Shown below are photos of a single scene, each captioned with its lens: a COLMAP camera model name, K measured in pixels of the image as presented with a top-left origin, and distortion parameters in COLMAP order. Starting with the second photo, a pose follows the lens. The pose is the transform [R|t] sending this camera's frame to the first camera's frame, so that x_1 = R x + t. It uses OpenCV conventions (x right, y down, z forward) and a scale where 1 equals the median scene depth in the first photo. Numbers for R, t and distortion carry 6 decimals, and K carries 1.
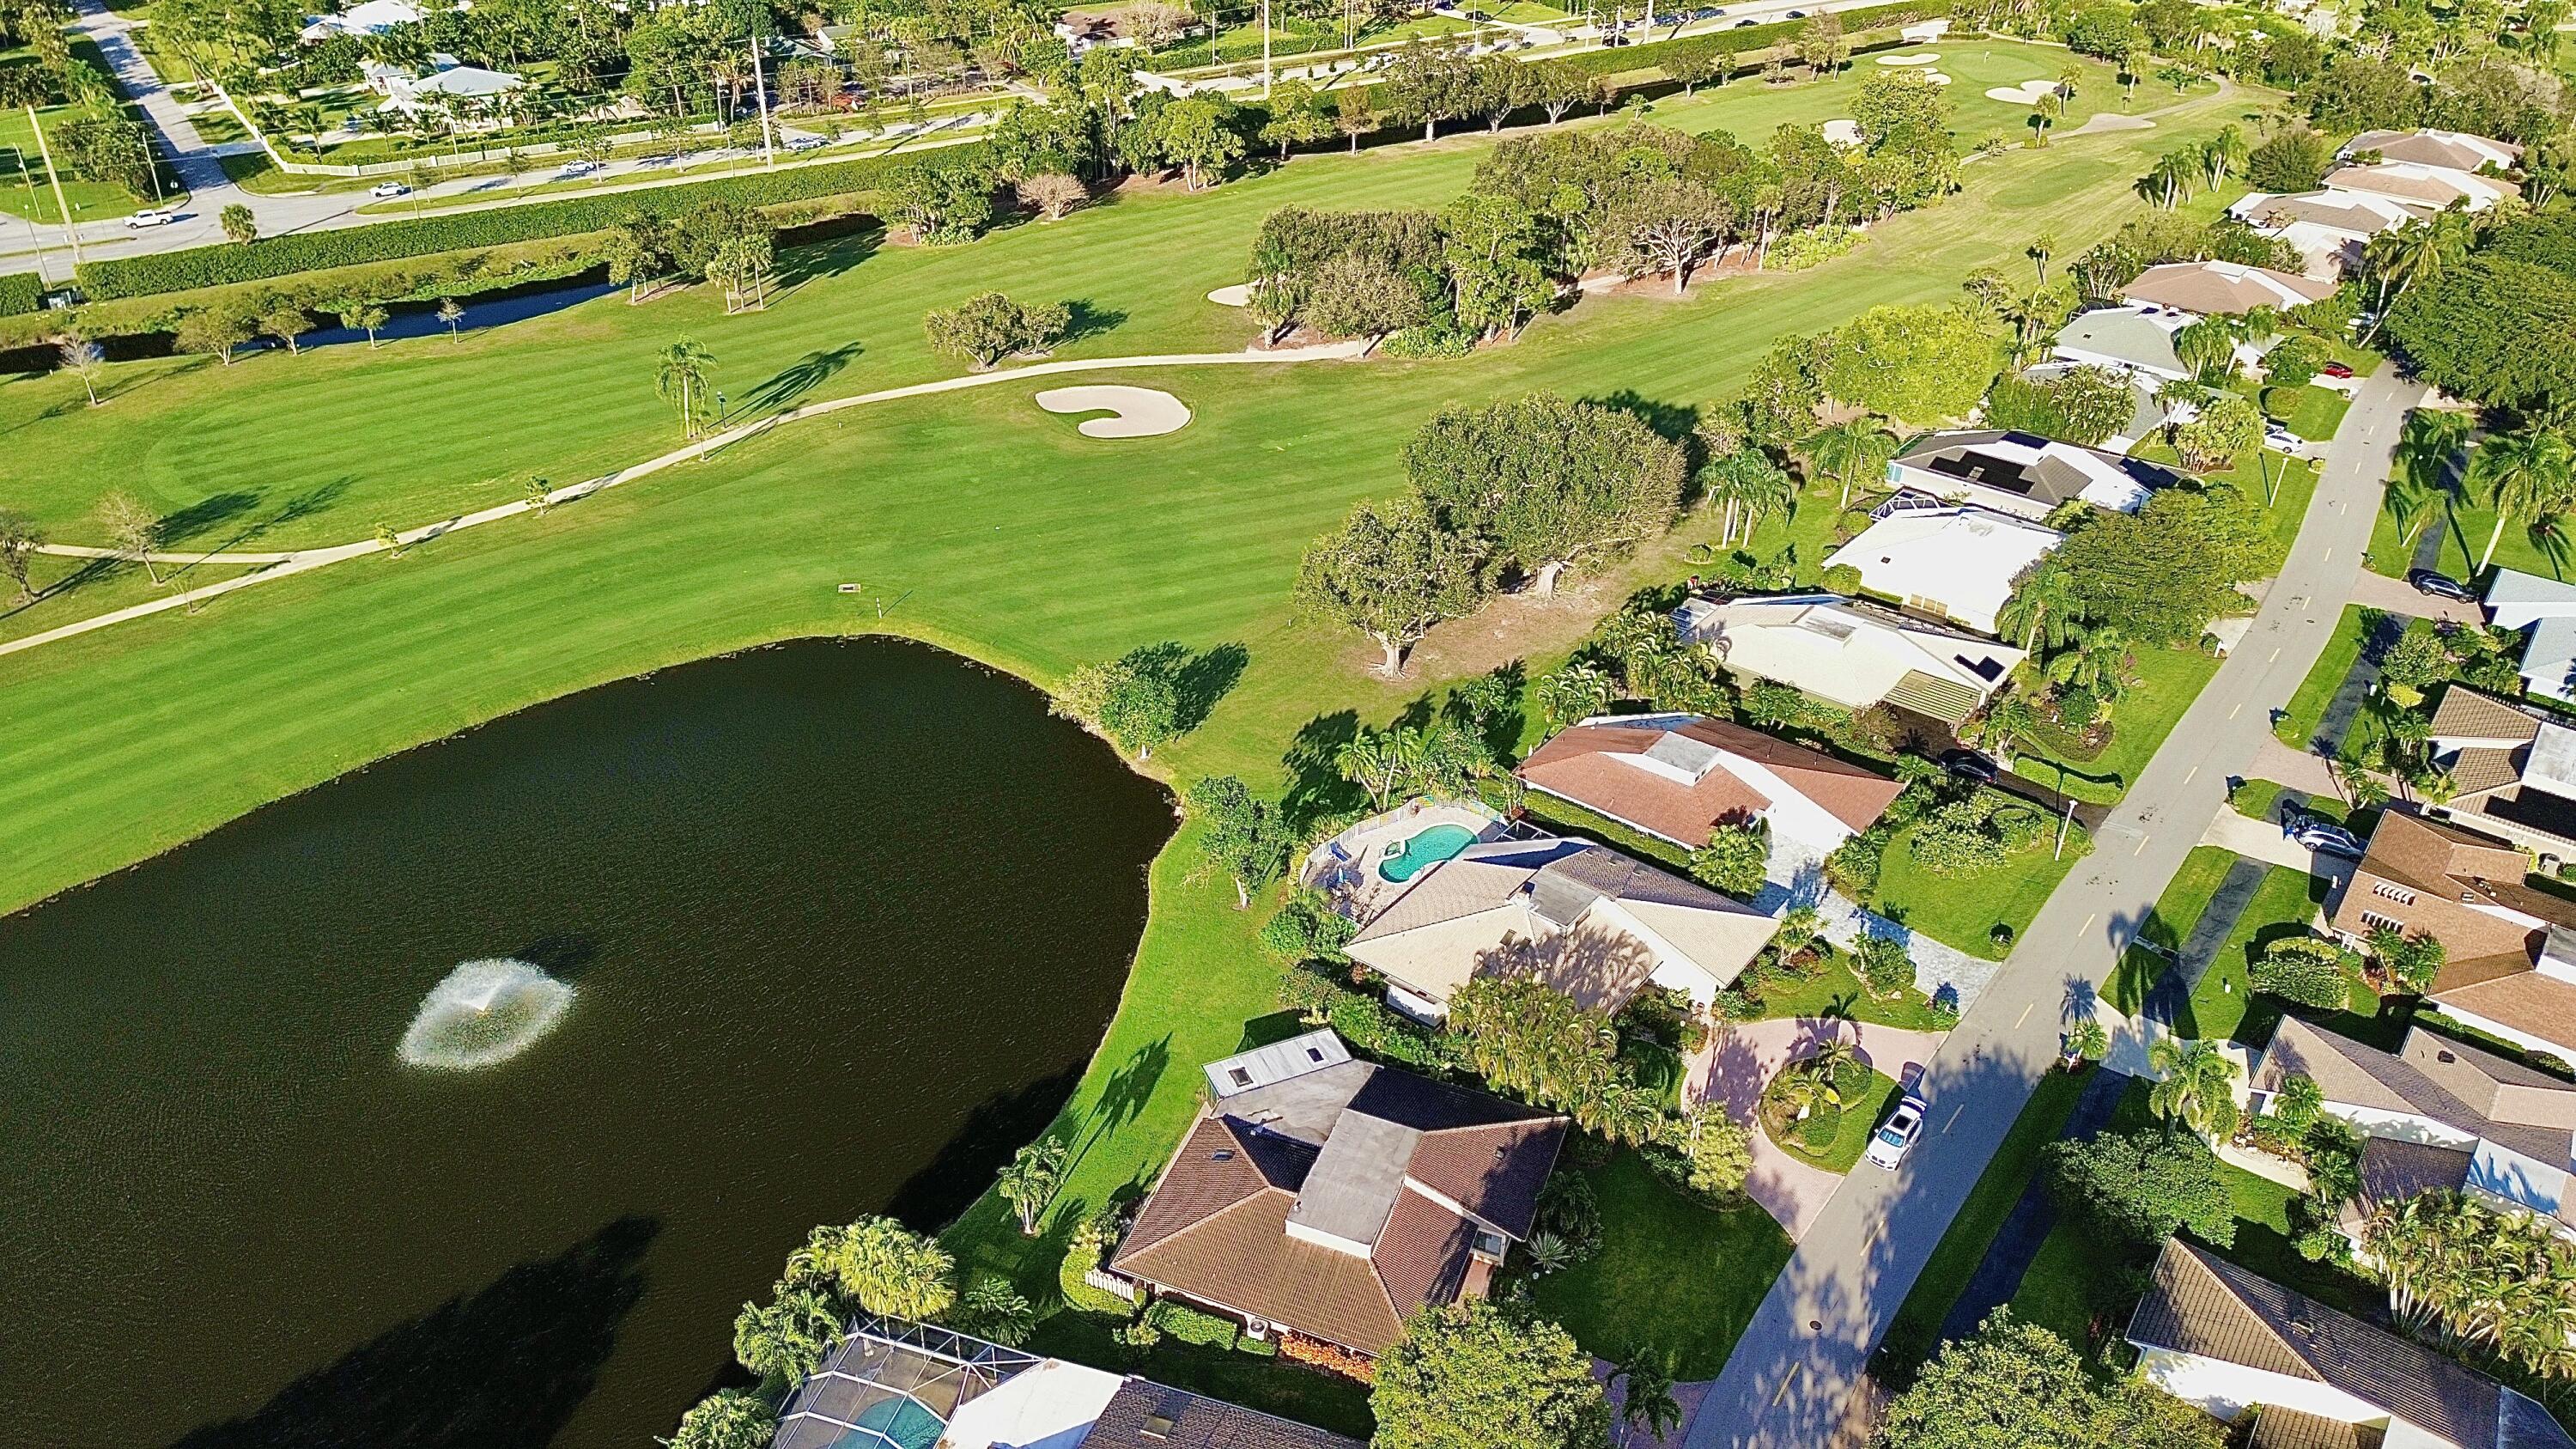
lens RADIAL K [[1841.8, 0, 1292.1], [0, 1841.8, 715.7], [0, 0, 1]] dist [0.092067, -0.116287]
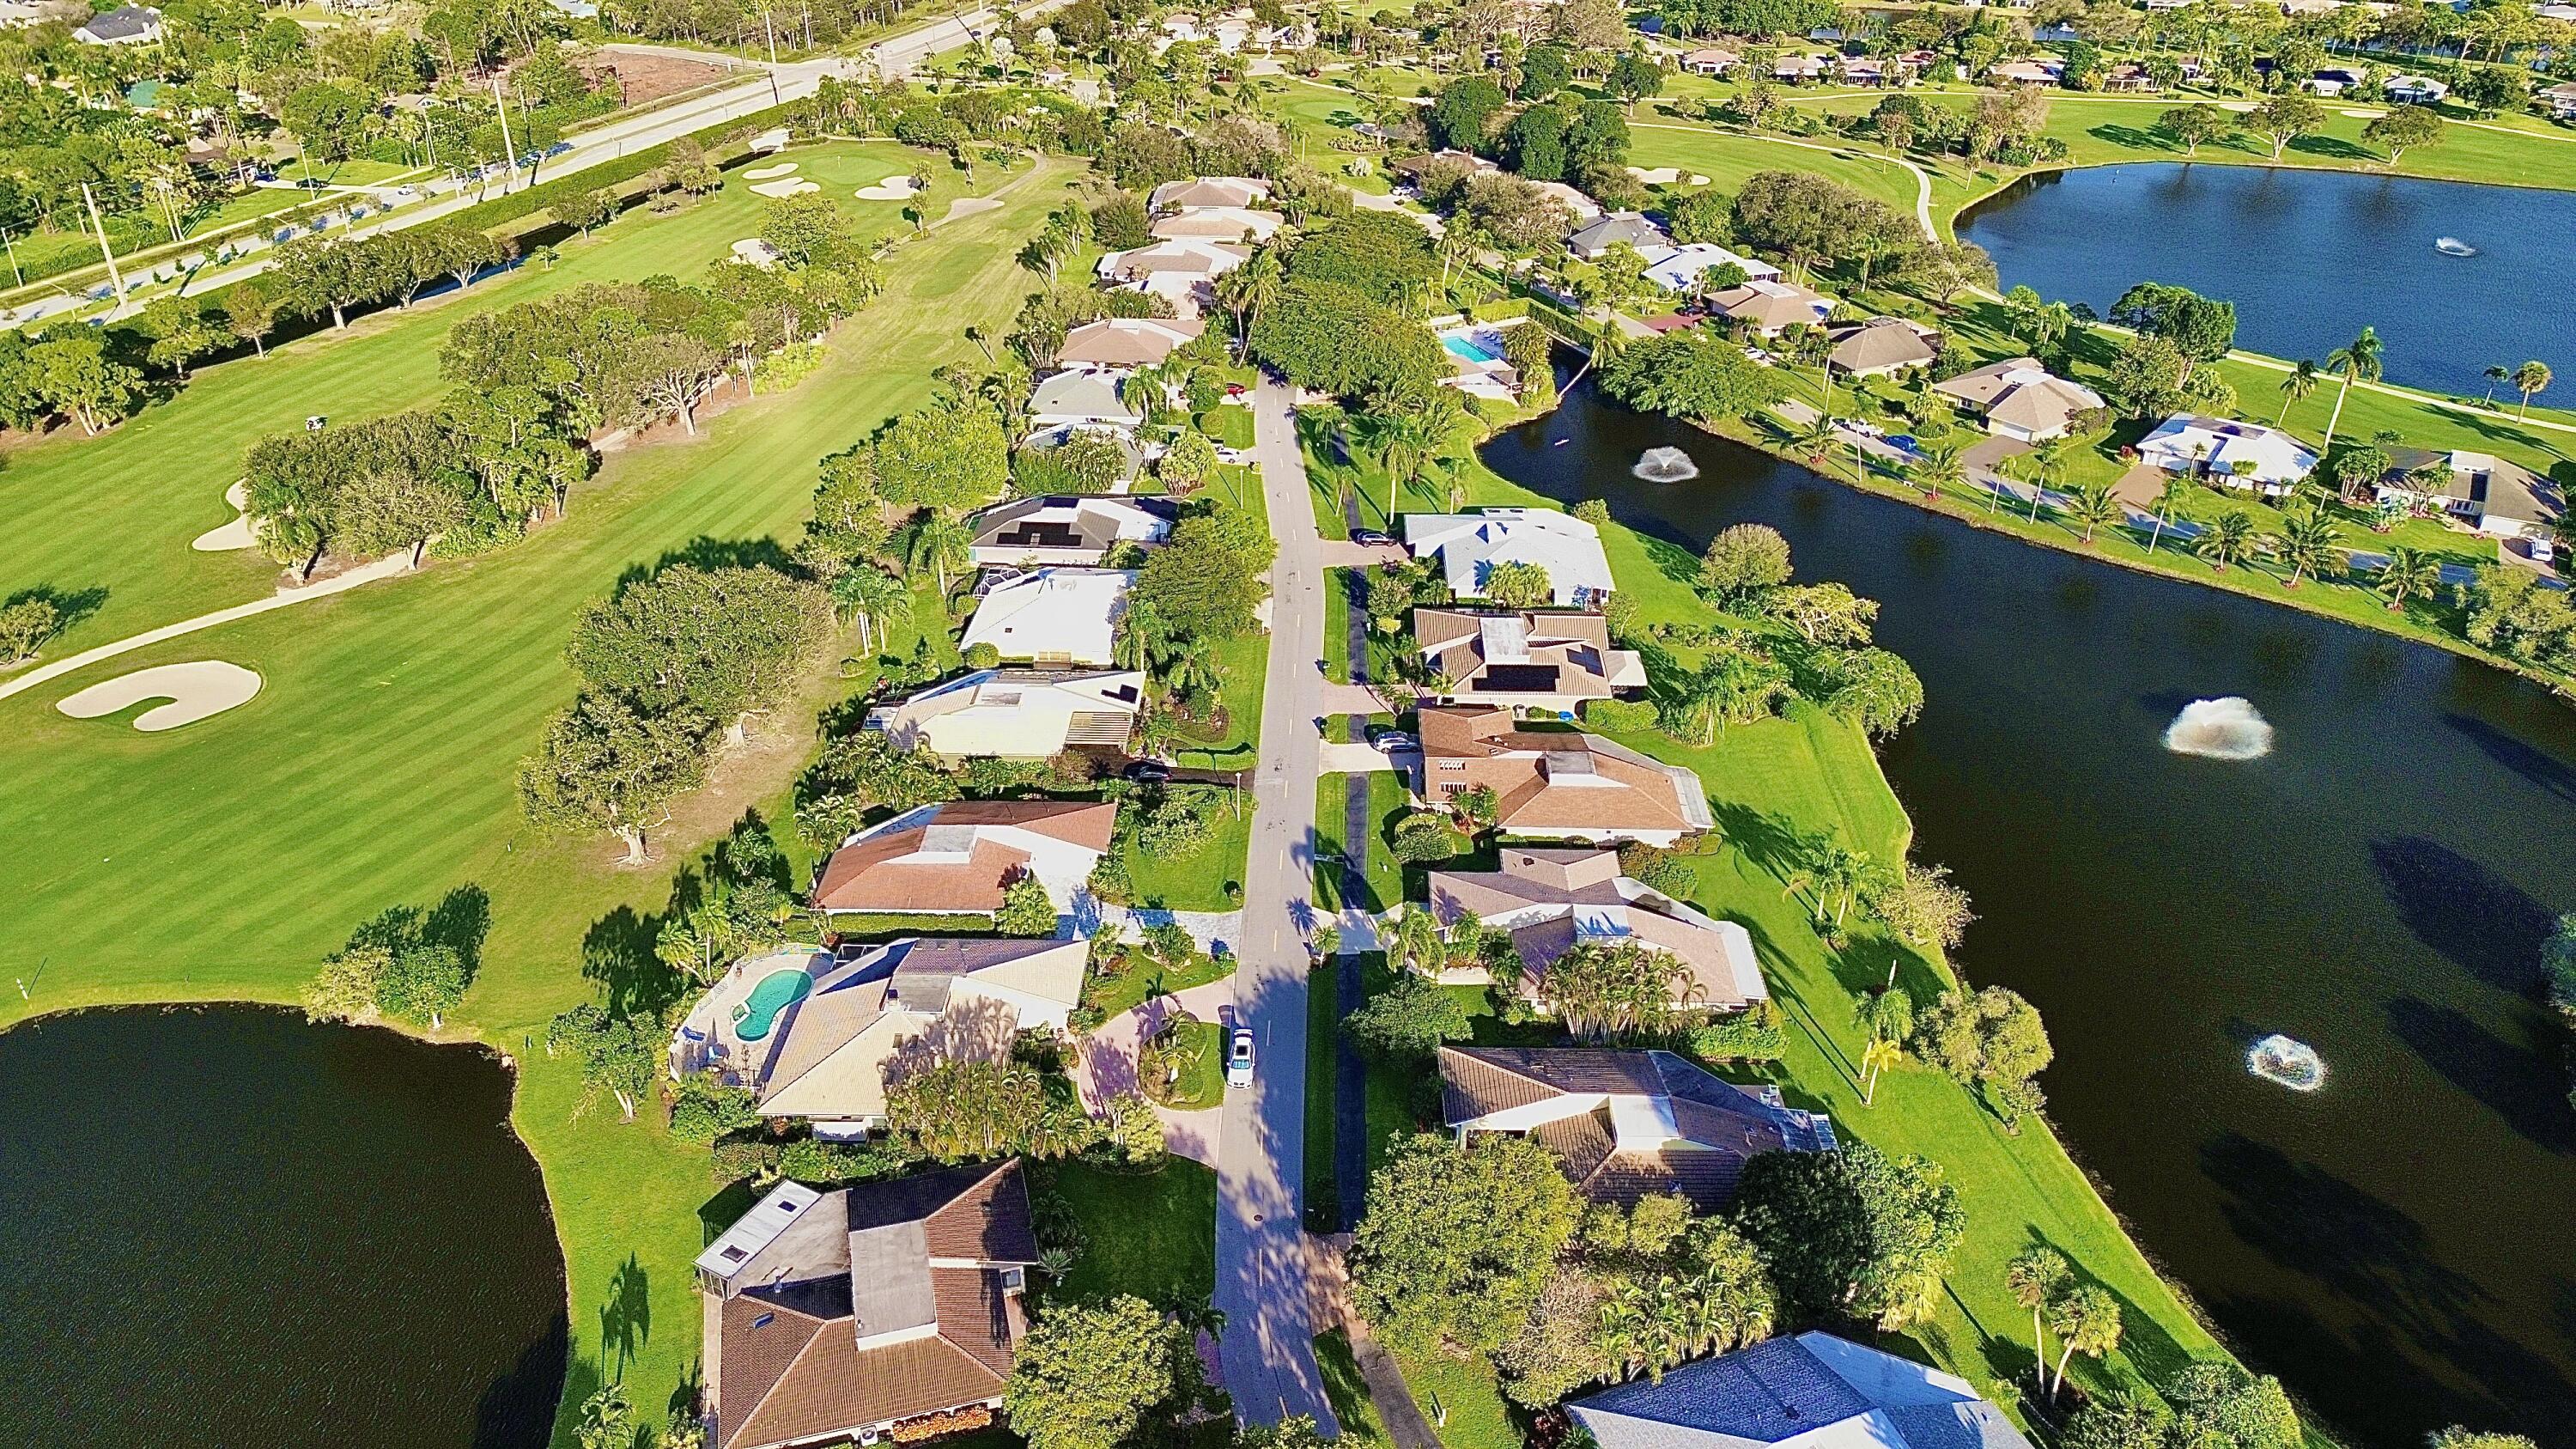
lens RADIAL K [[1841.8, 0, 1292.1], [0, 1841.8, 715.7], [0, 0, 1]] dist [0.092067, -0.116287]
pose [[0.804335, -0.300772, 0.512427, -0.186826], [0.313012, 0.947533, 0.064838, -0.060596], [-0.505043, 0.108244, 0.856280, -0.120478]]
